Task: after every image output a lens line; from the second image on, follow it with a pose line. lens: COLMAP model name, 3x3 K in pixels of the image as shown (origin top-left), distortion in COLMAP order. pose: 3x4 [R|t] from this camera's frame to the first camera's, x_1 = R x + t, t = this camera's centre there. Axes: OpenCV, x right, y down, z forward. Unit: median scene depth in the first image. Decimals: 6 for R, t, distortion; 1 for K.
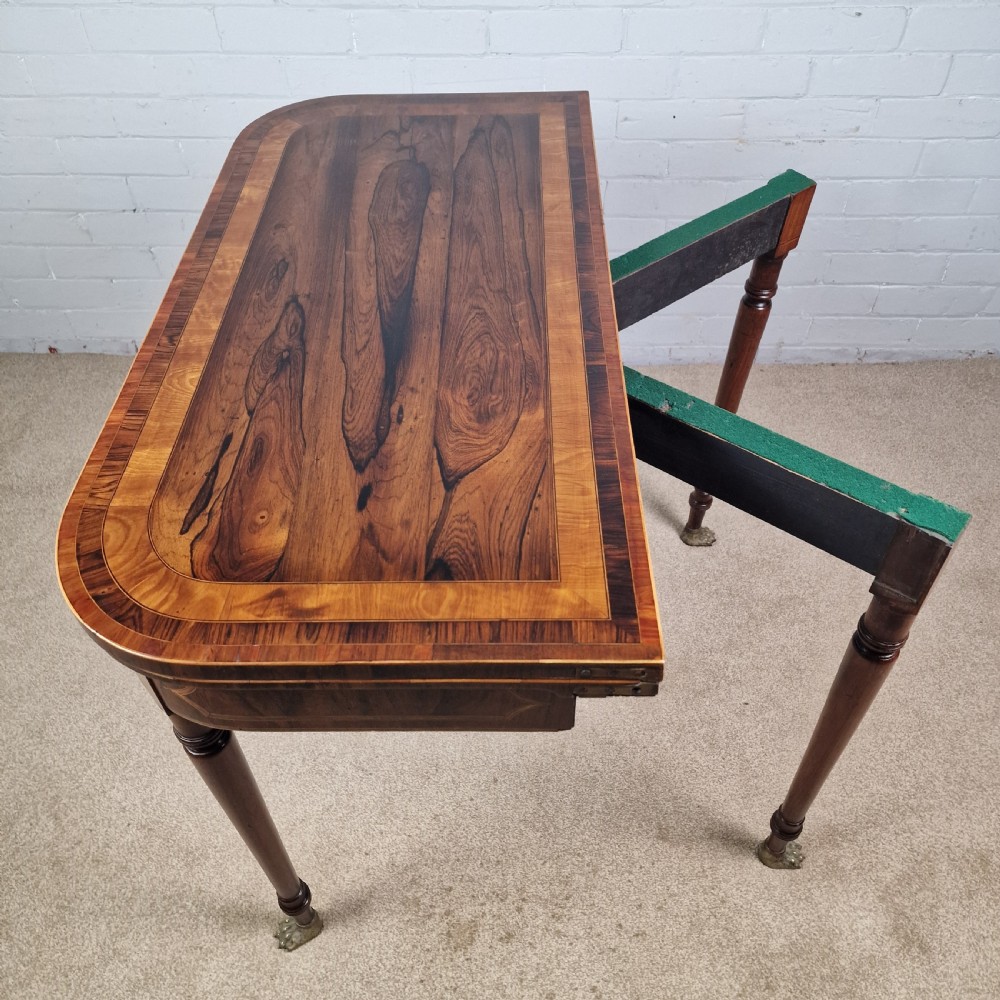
lens RADIAL K [[883.6, 0, 495.4], [0, 883.6, 486.6], [0, 0, 1]] dist [0.067386, -0.059547]
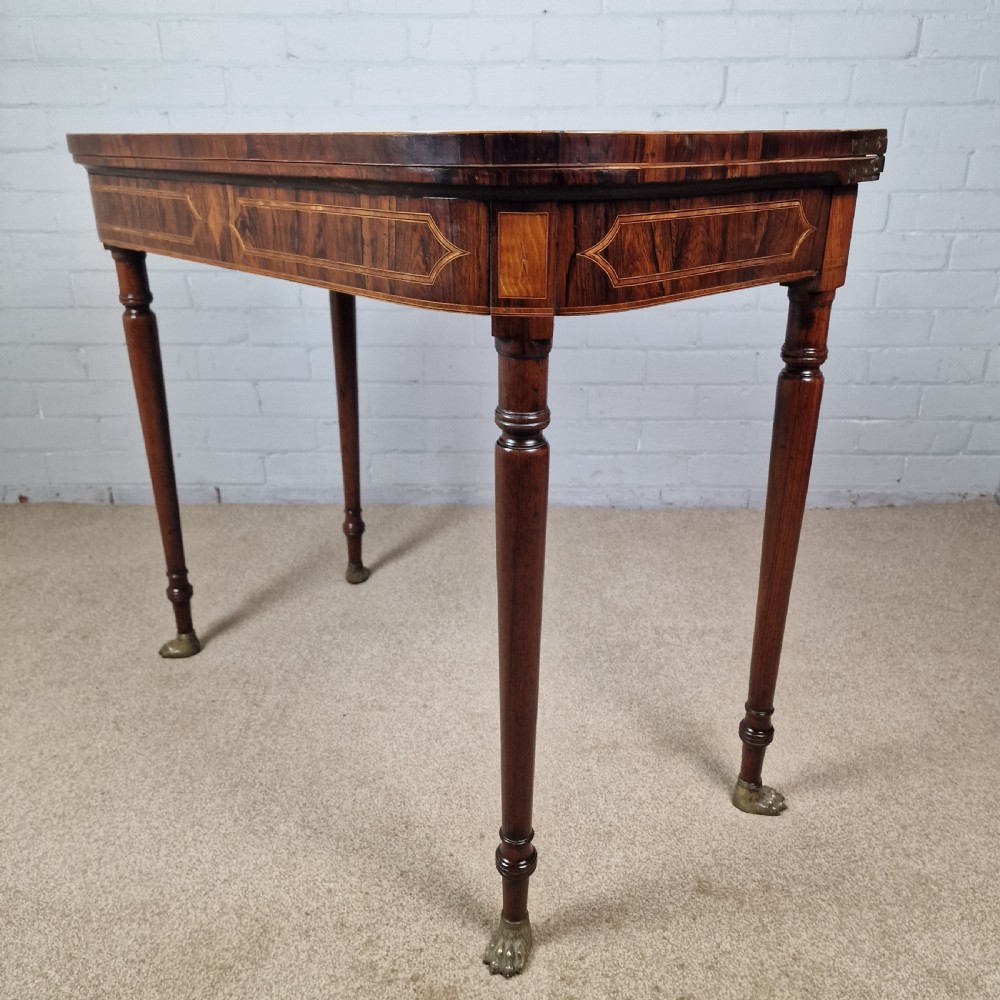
lens RADIAL K [[886.5, 0, 502.8], [0, 886.5, 489.8], [0, 0, 1]] dist [0.066648, -0.063809]
pose [[0.999694, 0.006080, 0.023984, -0.002672], [0.004605, 0.906679, -0.421795, 0.396414], [-0.024310, 0.421776, 0.906374, 0.170927]]
